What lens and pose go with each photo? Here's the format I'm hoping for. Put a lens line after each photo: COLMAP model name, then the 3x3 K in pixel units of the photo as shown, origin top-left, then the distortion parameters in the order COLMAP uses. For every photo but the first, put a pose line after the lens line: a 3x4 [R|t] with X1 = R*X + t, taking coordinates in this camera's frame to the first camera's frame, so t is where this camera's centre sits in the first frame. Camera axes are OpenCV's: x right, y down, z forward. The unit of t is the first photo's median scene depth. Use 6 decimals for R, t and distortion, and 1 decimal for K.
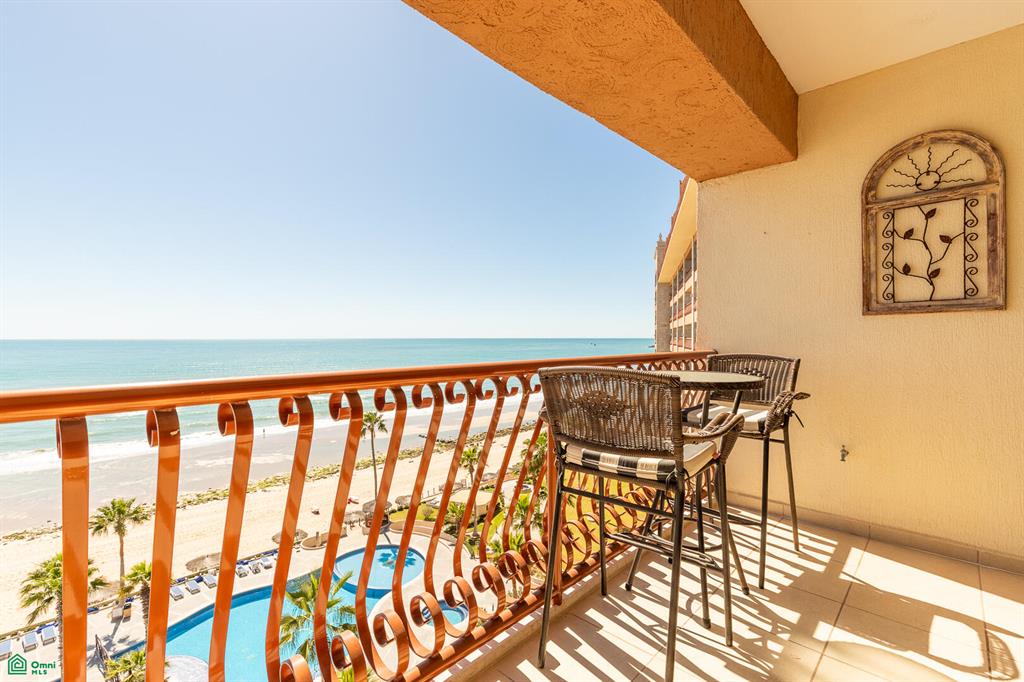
lens RADIAL K [[465.3, 0, 512.0], [0, 465.3, 341.0], [0, 0, 1]] dist [0.008678, -0.000650]
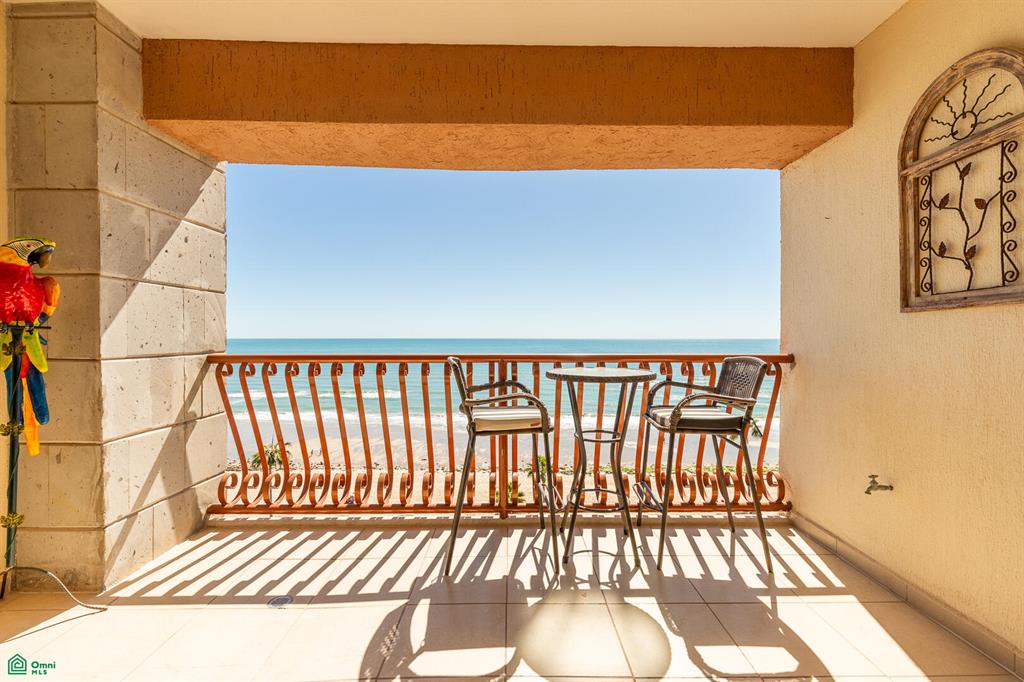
lens RADIAL K [[461.0, 0, 513.9], [0, 461.0, 337.5], [0, 0, 1]] dist [0.010120, -0.000517]
pose [[0.694641, 0.001335, -0.719355, 0.923938], [-0.005528, 0.999979, -0.003483, -0.007433], [0.719335, 0.006396, 0.694634, -0.001201]]
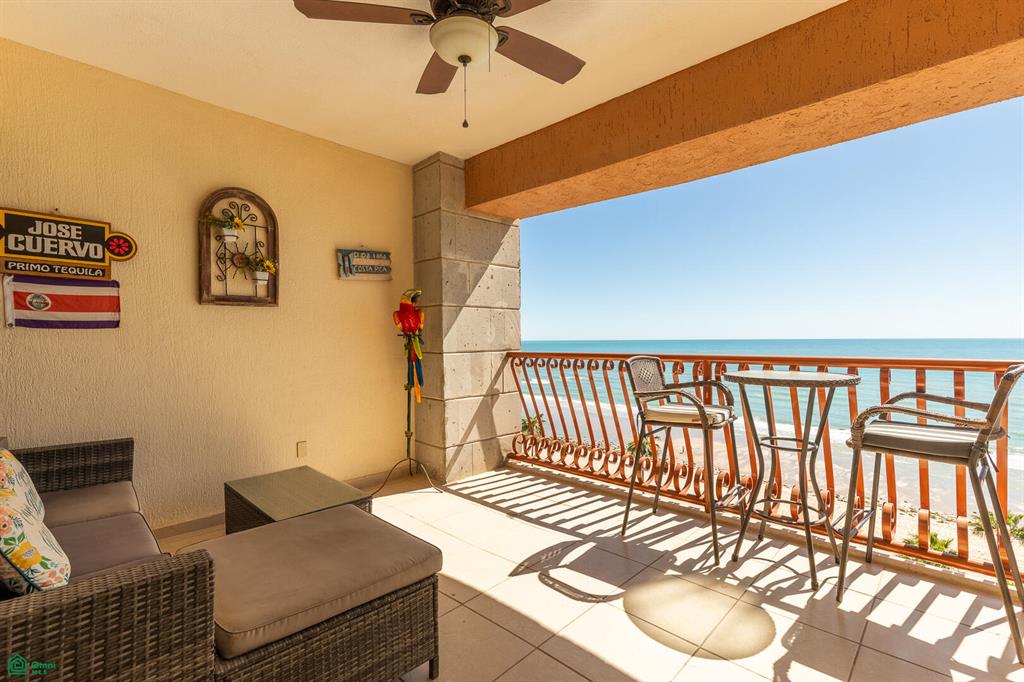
lens RADIAL K [[465.3, 0, 512.0], [0, 465.3, 341.0], [0, 0, 1]] dist [0.008678, -0.000650]
pose [[-0.011146, 0.005546, -0.999923, 1.292963], [0.001626, 0.999983, 0.005529, -0.012970], [0.999937, -0.001565, -0.011154, 0.286773]]
